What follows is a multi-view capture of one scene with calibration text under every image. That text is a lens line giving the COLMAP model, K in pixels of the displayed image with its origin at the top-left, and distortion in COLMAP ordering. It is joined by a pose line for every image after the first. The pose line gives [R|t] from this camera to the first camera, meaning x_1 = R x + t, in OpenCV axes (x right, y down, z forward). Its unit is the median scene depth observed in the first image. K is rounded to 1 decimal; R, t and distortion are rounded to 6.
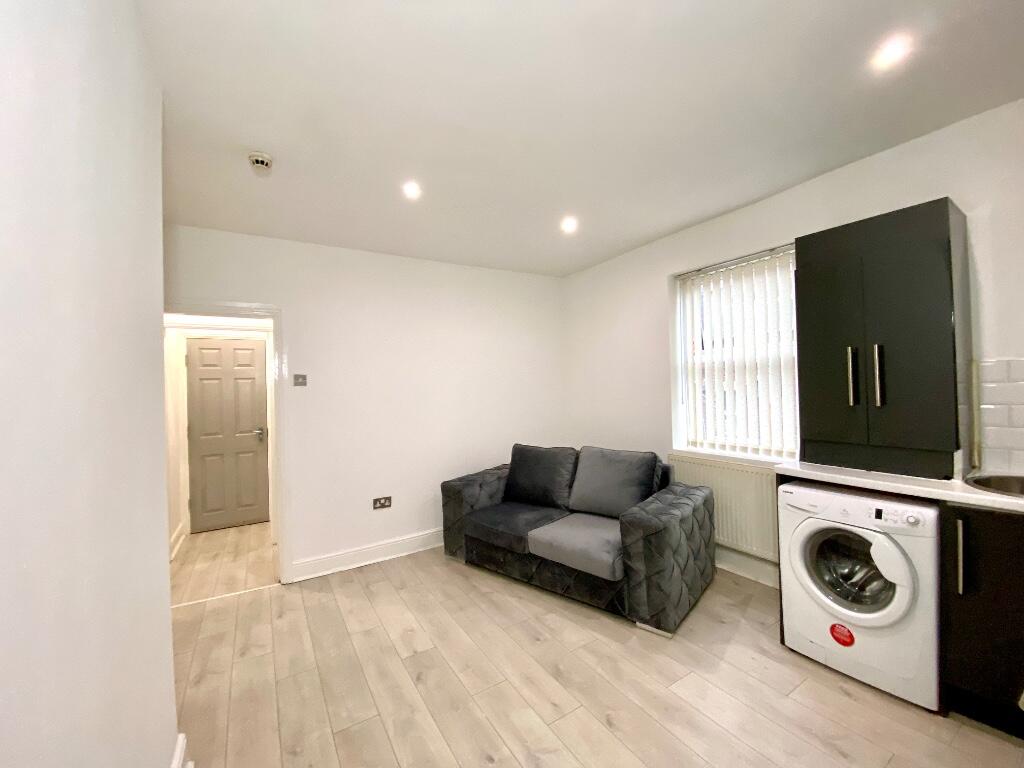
lens RADIAL K [[415.4, 0, 508.7], [0, 415.4, 373.1], [0, 0, 1]] dist [0.010160, -0.016423]
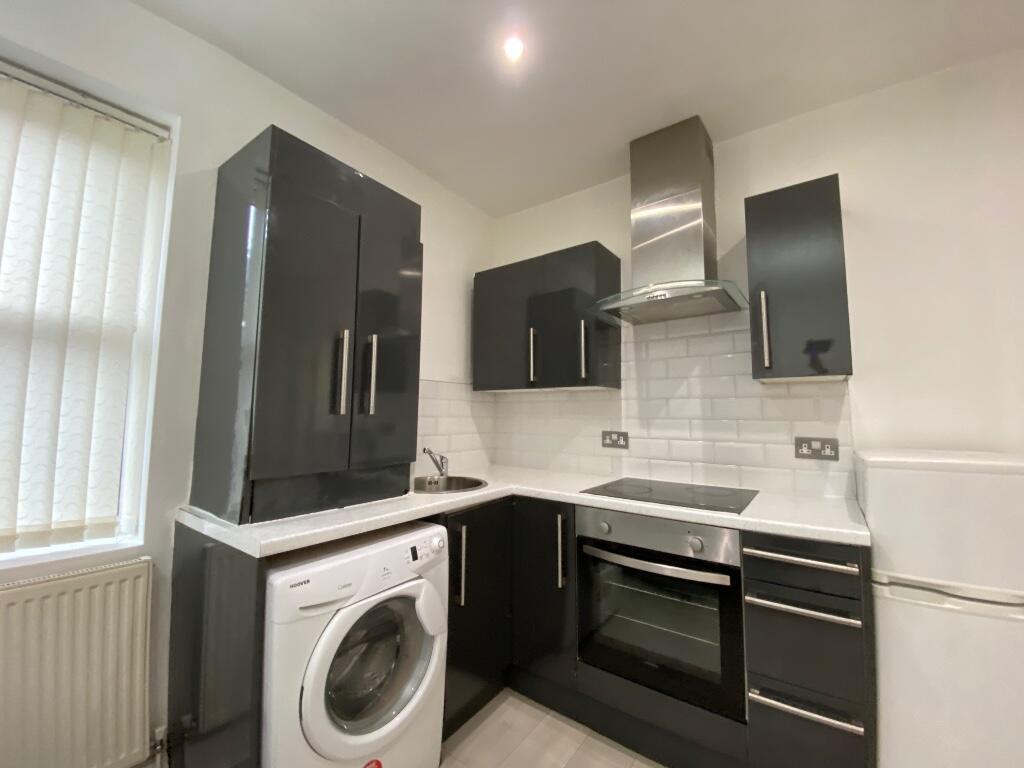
lens RADIAL K [[415.4, 0, 508.7], [0, 415.4, 373.1], [0, 0, 1]] dist [0.010160, -0.016423]
pose [[-0.376058, 0.115785, 0.919334, 0.089423], [-0.014946, 0.991275, -0.130959, 0.108863], [-0.926476, -0.062989, -0.371046, 1.135967]]
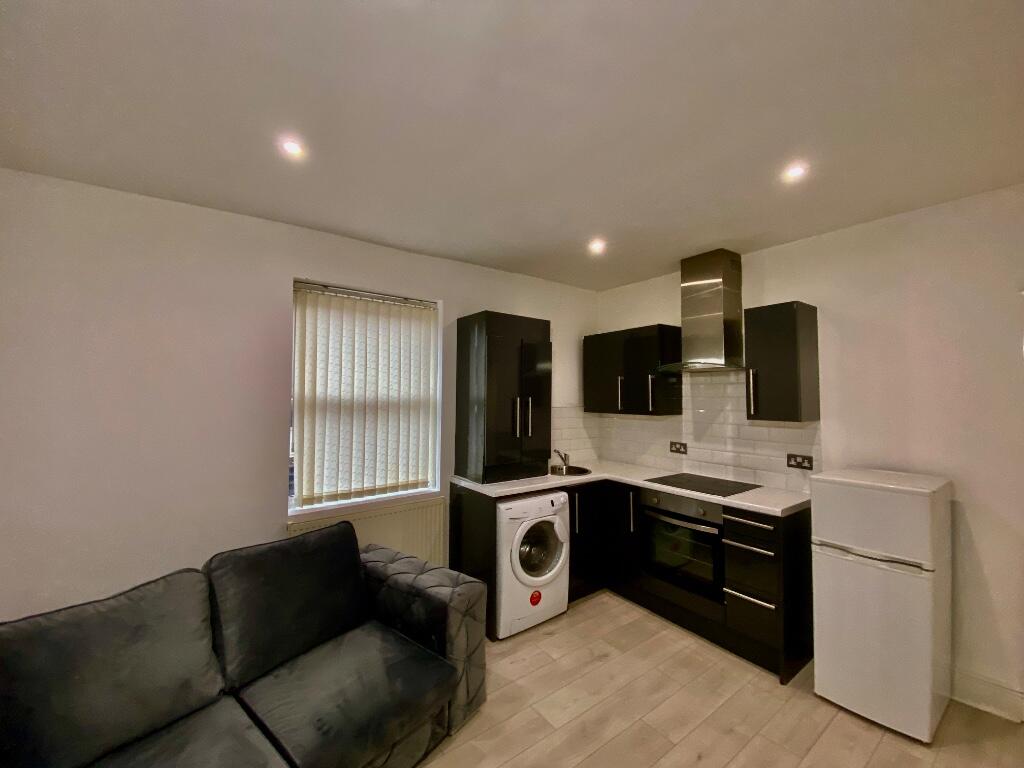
lens RADIAL K [[415.4, 0, 508.7], [0, 415.4, 373.1], [0, 0, 1]] dist [0.010160, -0.016423]
pose [[-0.086190, 0.082304, 0.992873, -0.736018], [-0.024868, 0.996094, -0.084730, -0.025182], [-0.995968, -0.031994, -0.083807, 1.313474]]
